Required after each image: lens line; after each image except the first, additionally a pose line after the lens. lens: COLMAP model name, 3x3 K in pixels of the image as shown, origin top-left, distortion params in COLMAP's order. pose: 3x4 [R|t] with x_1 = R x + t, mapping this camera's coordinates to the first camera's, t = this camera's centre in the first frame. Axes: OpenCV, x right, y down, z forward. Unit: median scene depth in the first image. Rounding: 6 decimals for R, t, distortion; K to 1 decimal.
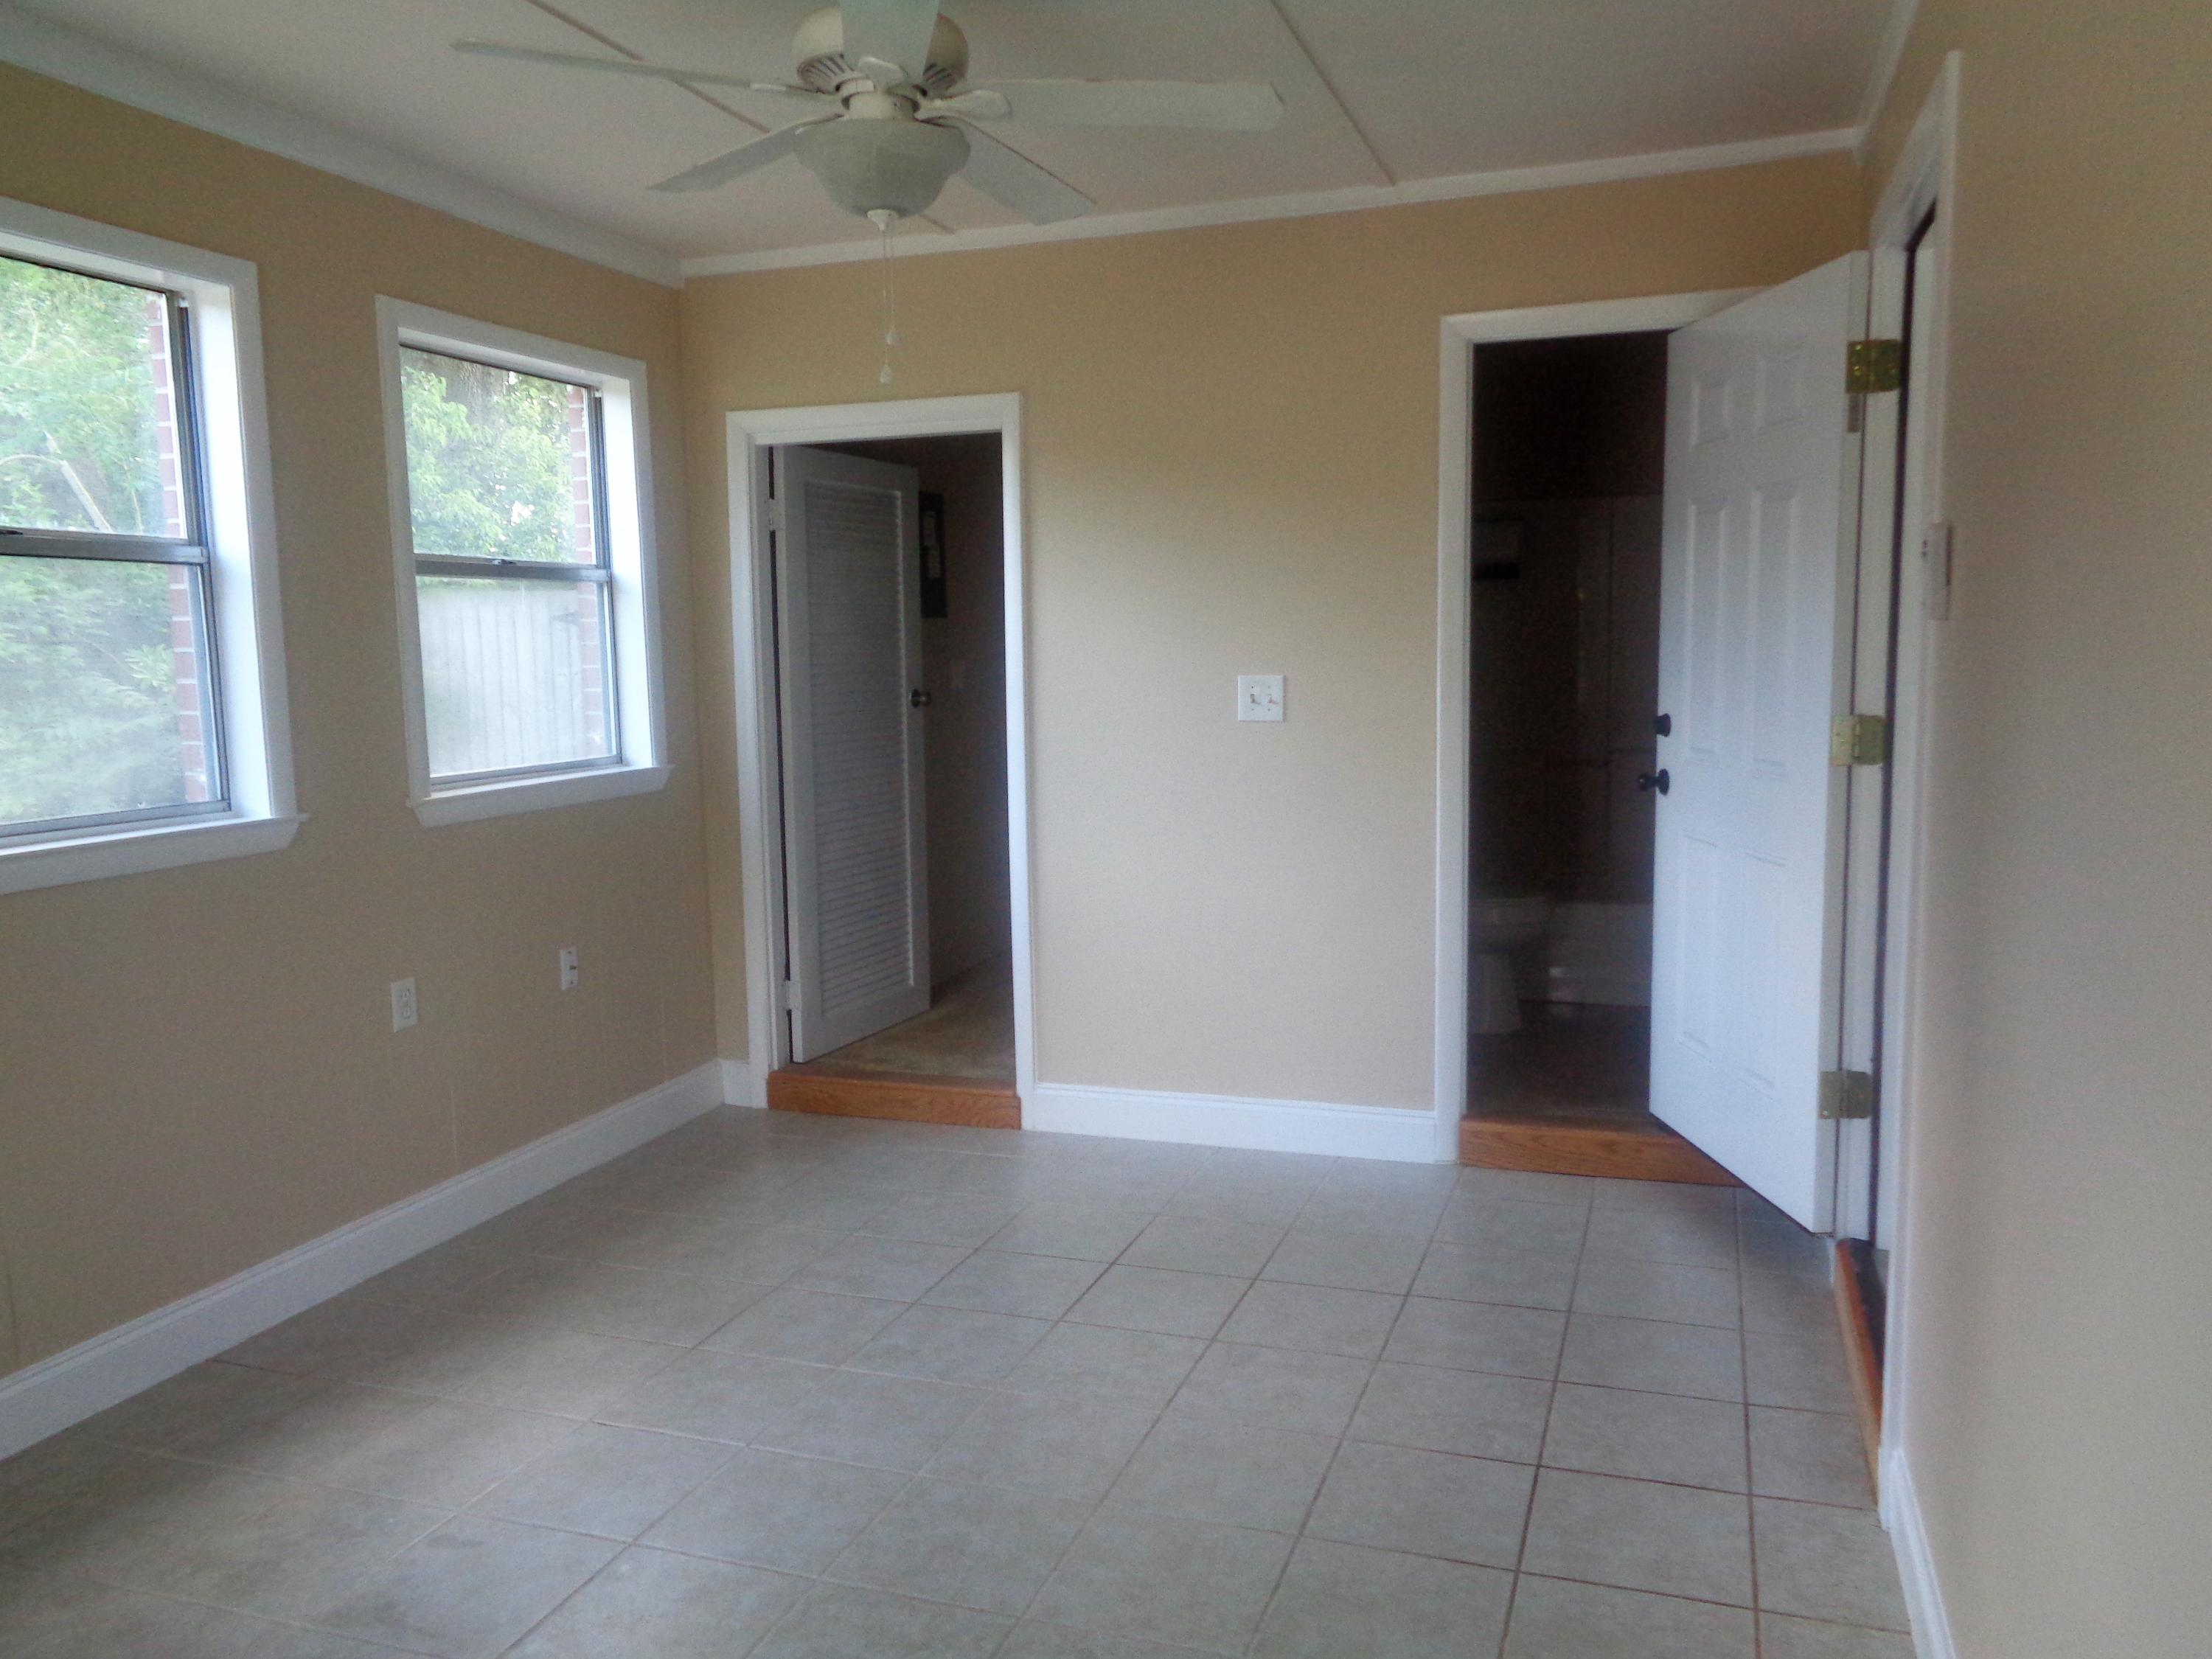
lens RADIAL K [[1718.3, 0, 1106.0], [0, 1718.3, 829.5], [0, 0, 1]] dist [0.000432, -0.000365]
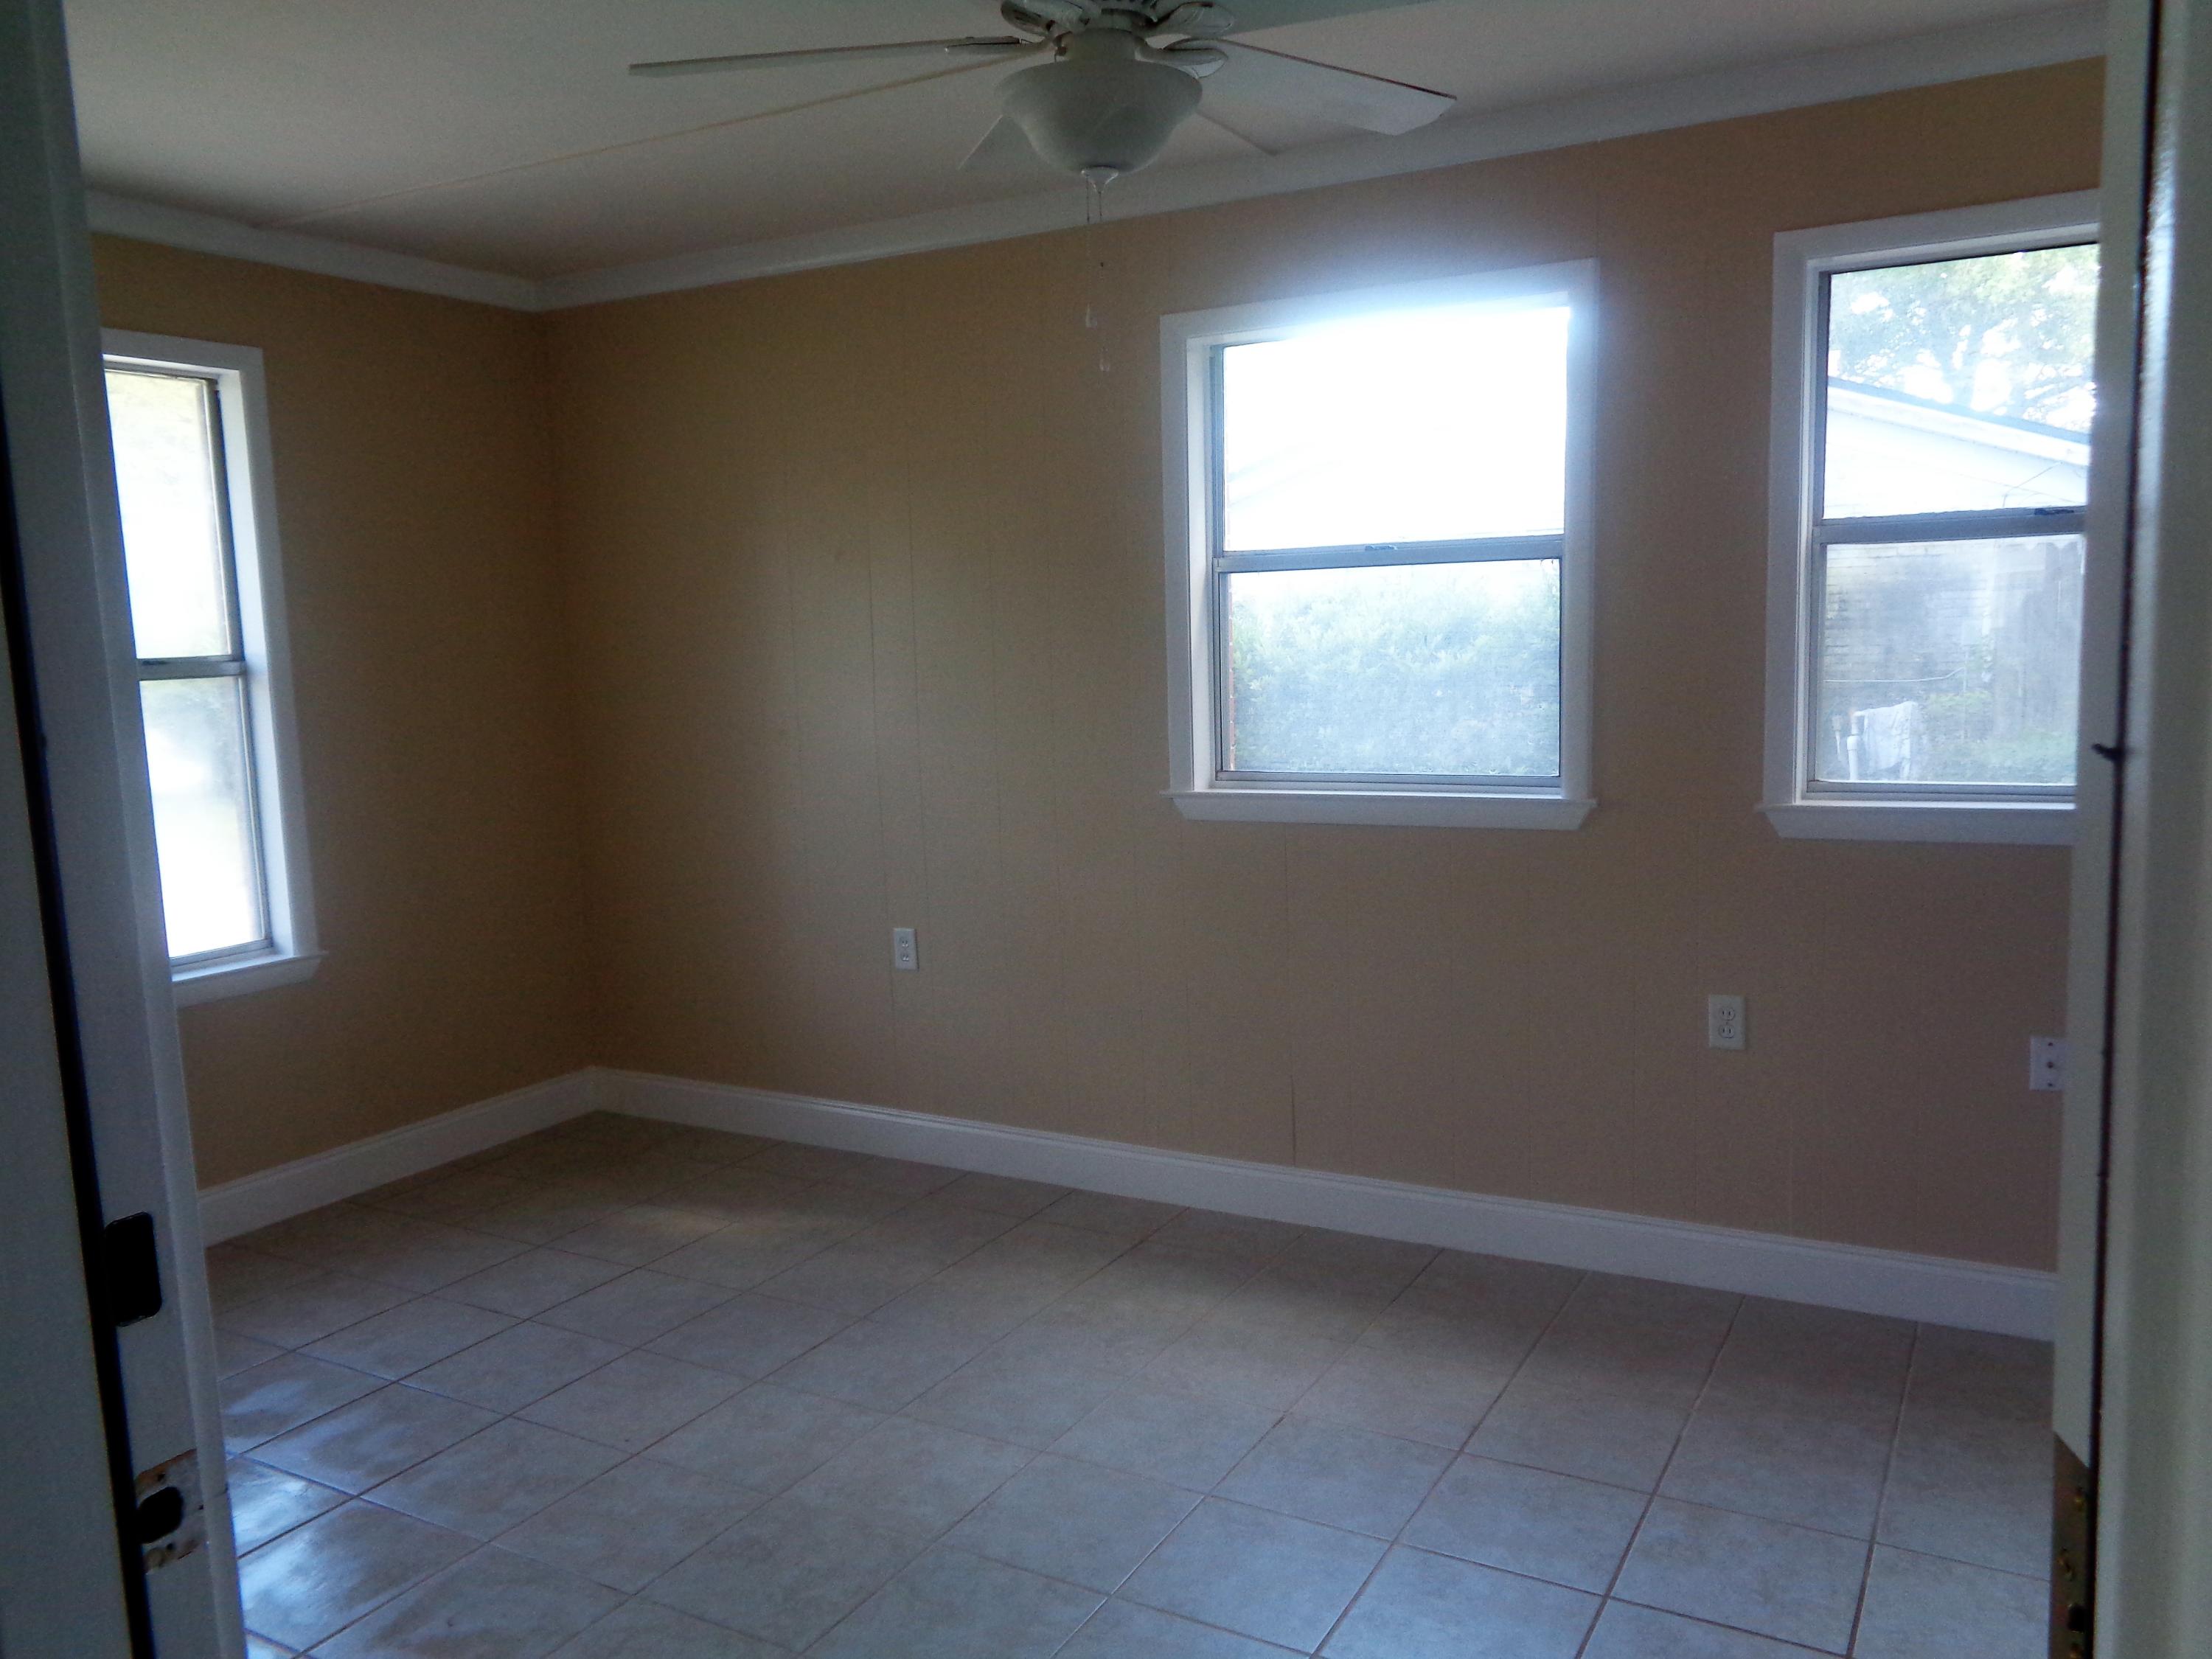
lens RADIAL K [[1718.3, 0, 1106.0], [0, 1718.3, 829.5], [0, 0, 1]] dist [0.000432, -0.000365]
pose [[-0.173516, 0.156322, -0.972345, 0.580502], [-0.072710, 0.982594, 0.170945, -0.146061], [0.982143, 0.100361, -0.159130, 0.896808]]
